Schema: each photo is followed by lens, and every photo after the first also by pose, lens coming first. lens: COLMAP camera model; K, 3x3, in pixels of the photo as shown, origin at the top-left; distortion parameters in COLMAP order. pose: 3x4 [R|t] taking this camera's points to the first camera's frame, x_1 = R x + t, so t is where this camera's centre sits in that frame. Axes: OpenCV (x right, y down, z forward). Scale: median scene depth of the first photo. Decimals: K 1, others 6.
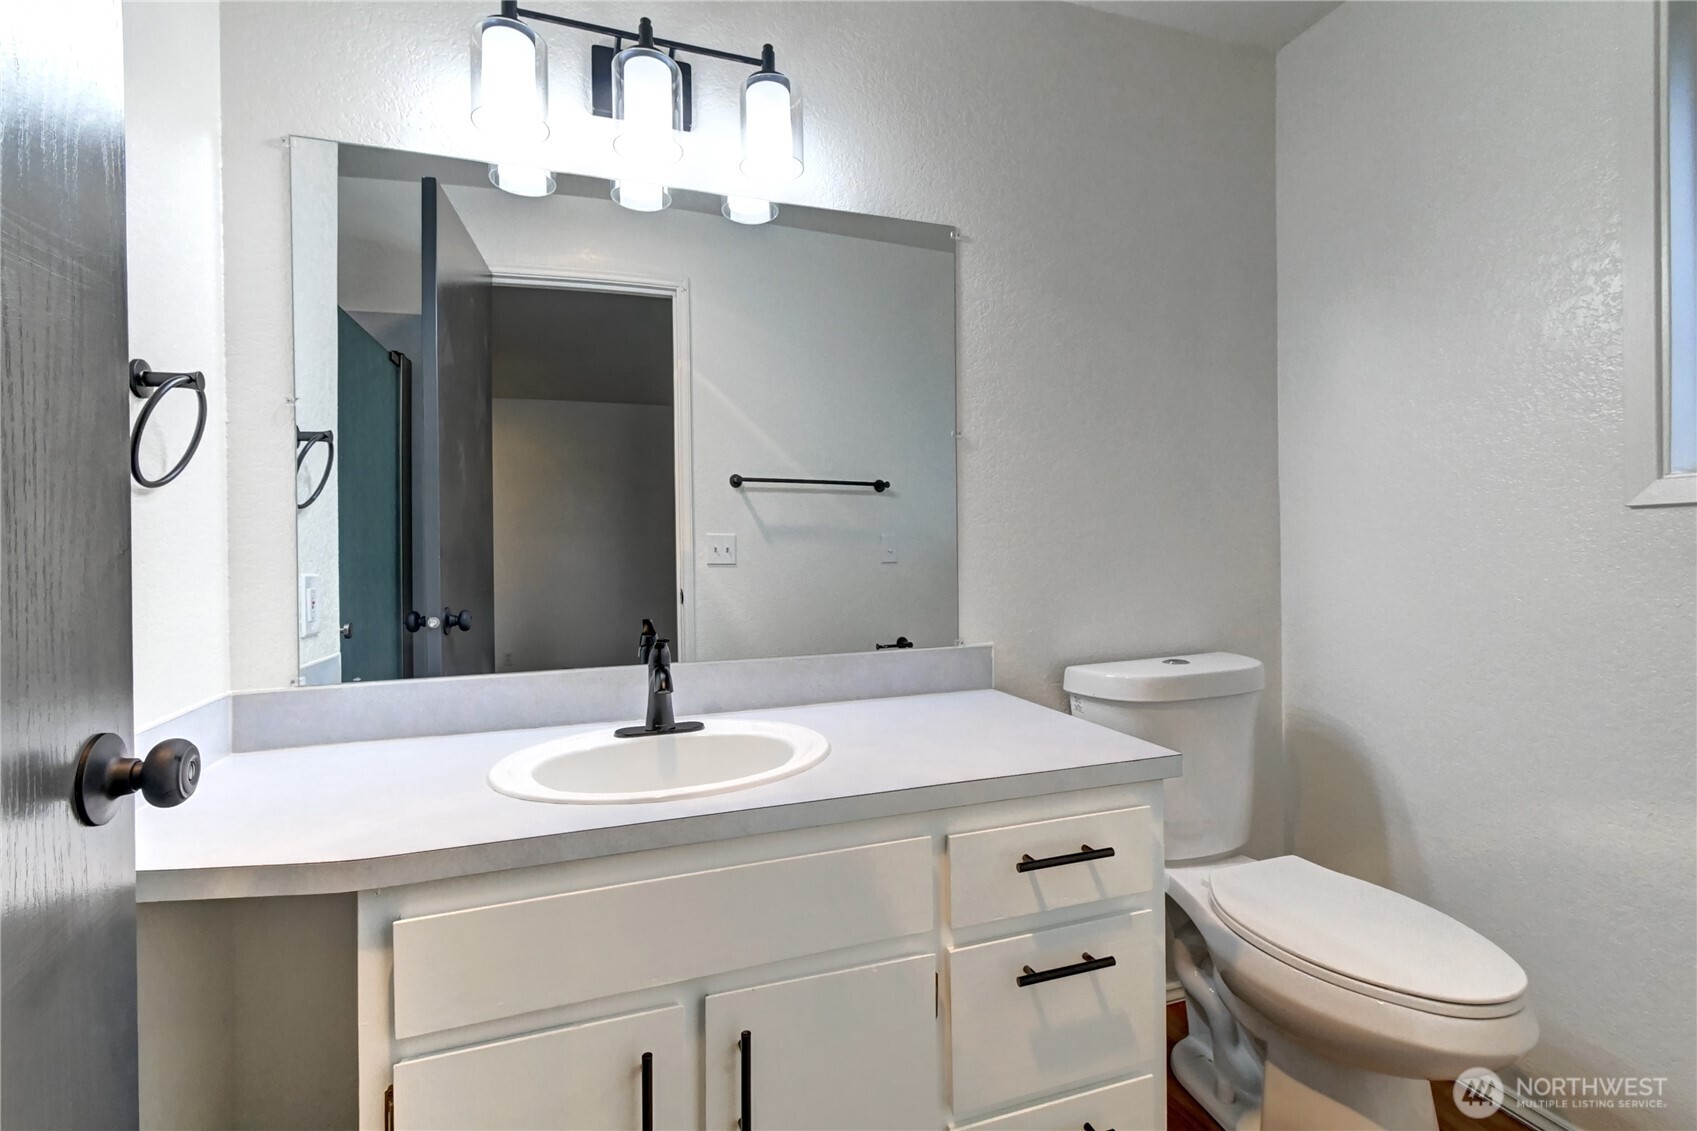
lens RADIAL K [[717.5, 0, 837.8], [0, 717.5, 560.4], [0, 0, 1]] dist [0.010226, -0.001324]
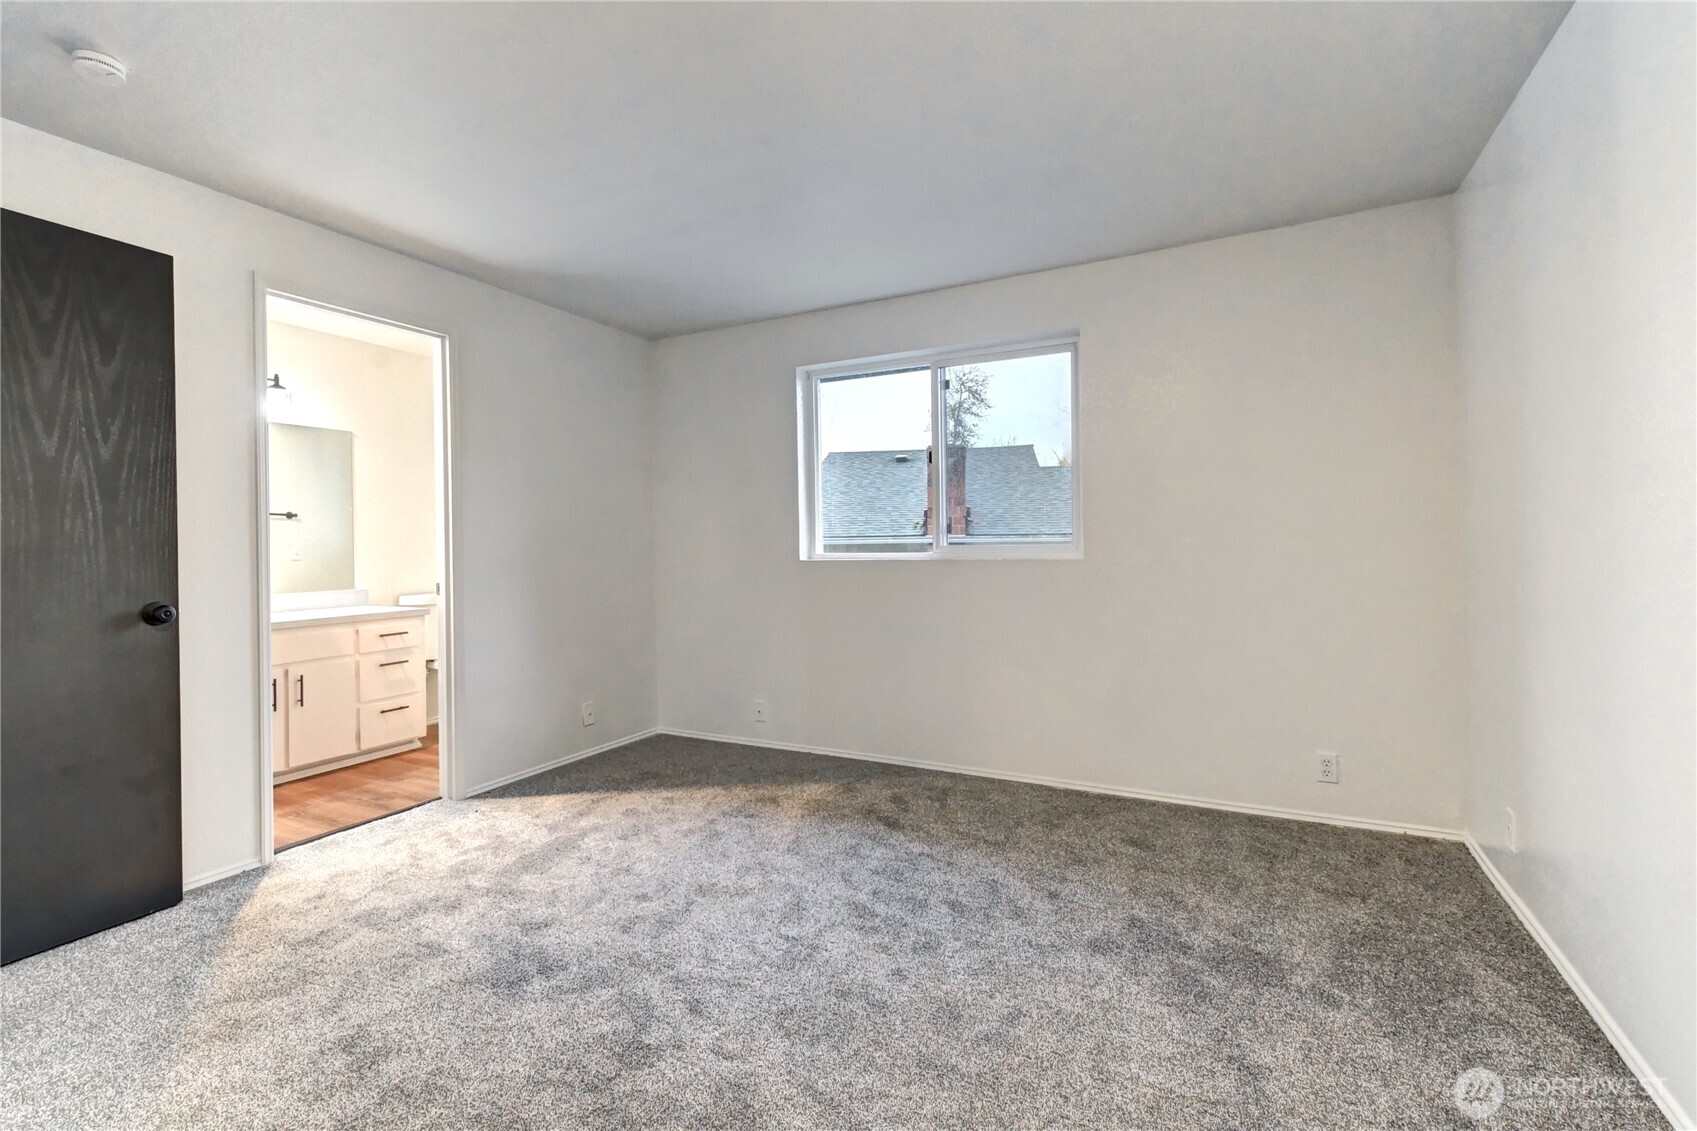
lens RADIAL K [[717.5, 0, 831.4], [0, 717.5, 556.1], [0, 0, 1]] dist [0.010226, -0.001324]
pose [[0.691810, -0.003785, 0.722070, -0.856563], [0.001121, 0.999991, 0.004168, -0.024346], [-0.722079, -0.002074, 0.691808, -3.405264]]
